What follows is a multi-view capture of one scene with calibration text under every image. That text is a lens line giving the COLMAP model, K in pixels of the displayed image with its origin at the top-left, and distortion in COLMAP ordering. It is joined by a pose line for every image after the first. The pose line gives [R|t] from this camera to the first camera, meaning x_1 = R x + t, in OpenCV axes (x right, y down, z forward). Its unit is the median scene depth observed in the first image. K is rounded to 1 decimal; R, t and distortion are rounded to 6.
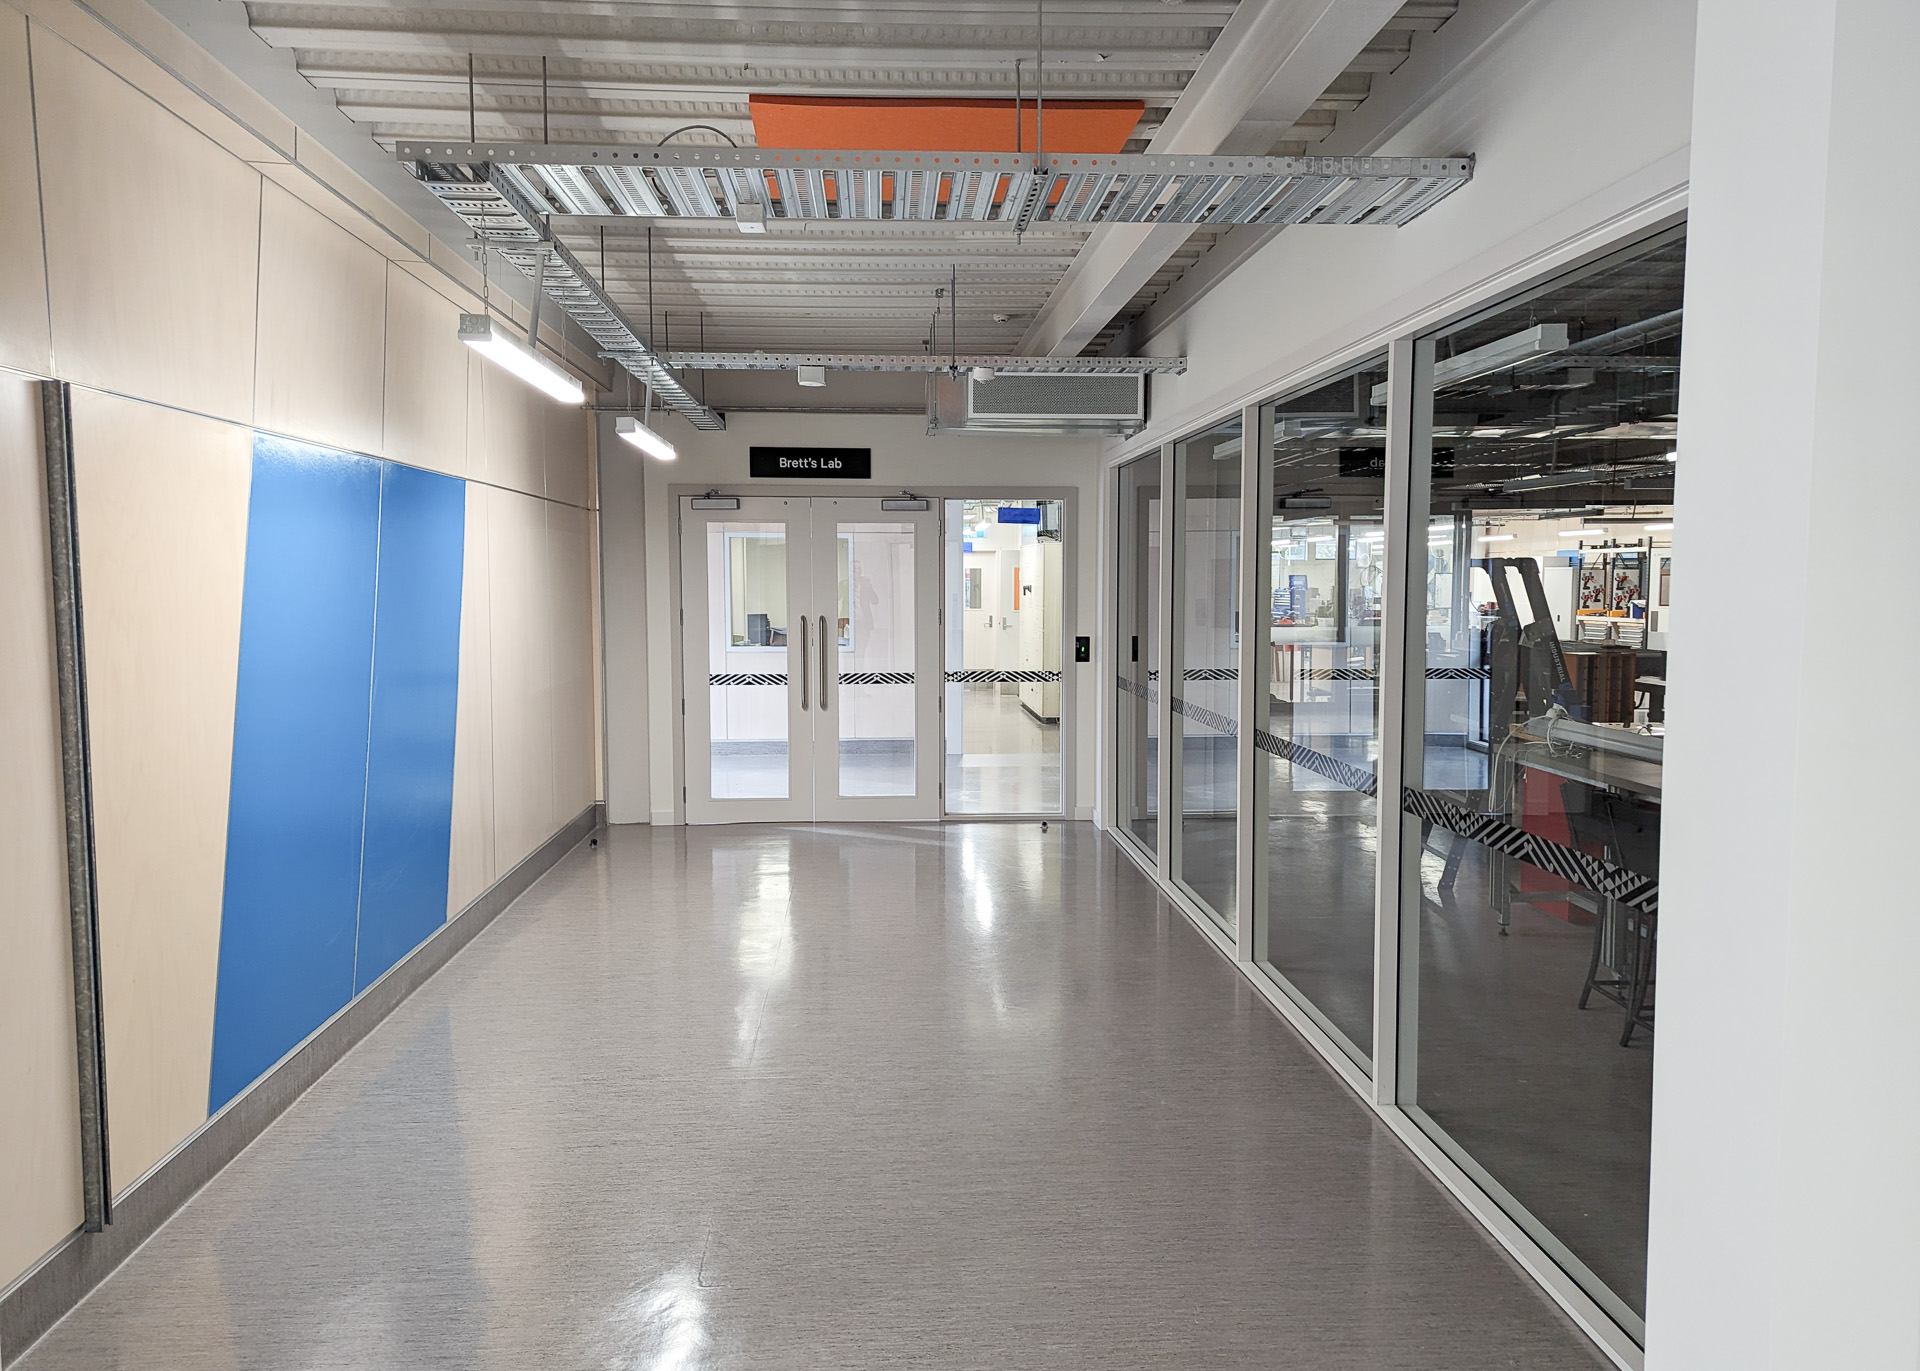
lens RADIAL K [[1348.0, 0, 963.4], [0, 1348.0, 689.8], [0, 0, 1]] dist [0.056541, -0.038675]
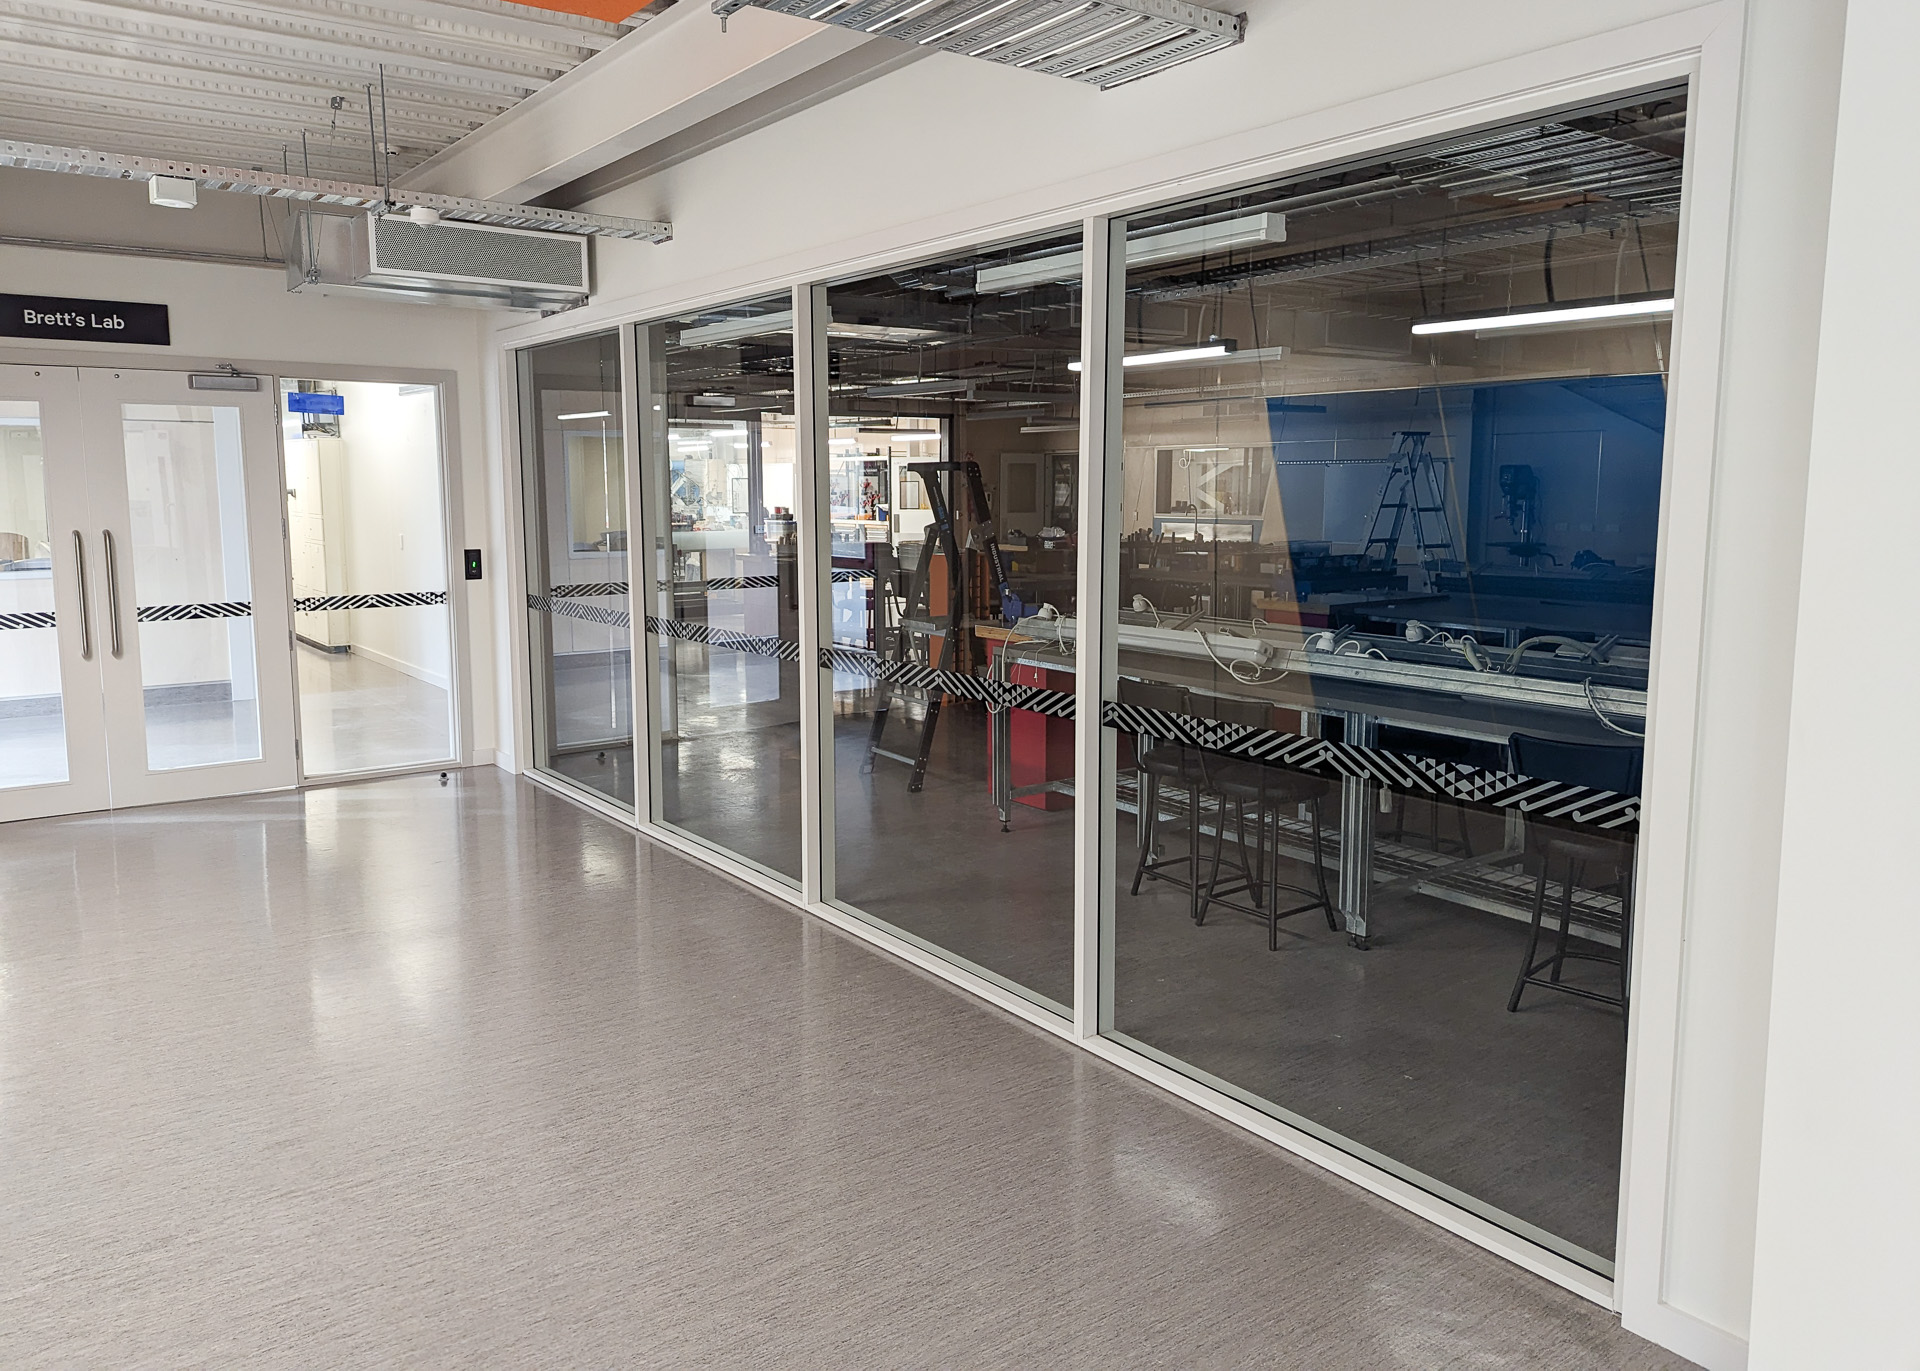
lens RADIAL K [[1348.0, 0, 934.3], [0, 1348.0, 649.9], [0, 0, 1]] dist [0.056541, -0.038675]
pose [[0.844631, -0.066304, 0.531228, -0.125831], [0.045305, 0.997594, 0.052479, -0.008587], [-0.533429, -0.020259, 0.845602, 0.126995]]
